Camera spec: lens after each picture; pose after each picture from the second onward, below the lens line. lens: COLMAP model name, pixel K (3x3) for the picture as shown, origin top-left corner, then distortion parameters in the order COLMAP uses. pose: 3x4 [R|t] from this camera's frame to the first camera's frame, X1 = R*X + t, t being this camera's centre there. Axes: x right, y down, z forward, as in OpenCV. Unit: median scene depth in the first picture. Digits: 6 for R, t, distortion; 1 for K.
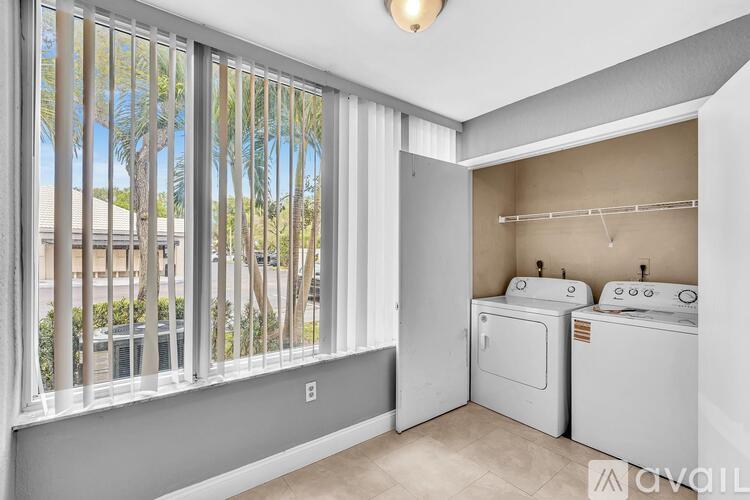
lens RADIAL K [[358.0, 0, 375.0], [0, 358.0, 250.0], [0, 0, 1]] dist [0.001285, 0.000121]
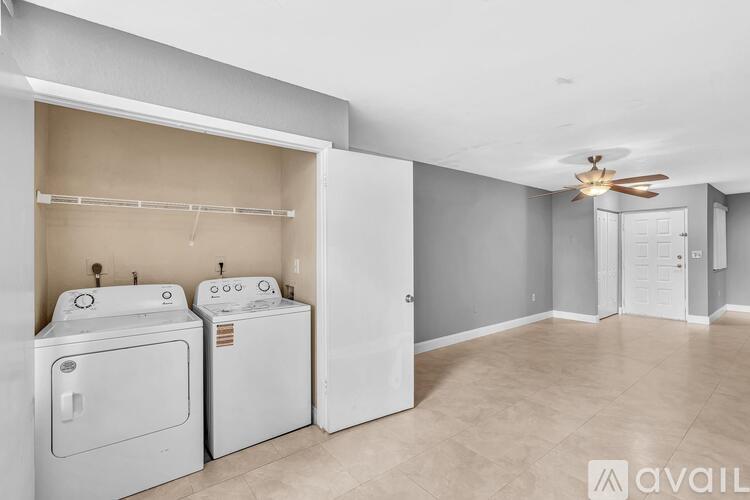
lens RADIAL K [[358.0, 0, 375.0], [0, 358.0, 250.0], [0, 0, 1]] dist [0.001285, 0.000121]
pose [[-0.051163, -0.005904, 0.998673, -0.342282], [-0.001383, 0.999982, 0.005841, -0.002566], [-0.998689, -0.001082, -0.051170, 0.596432]]
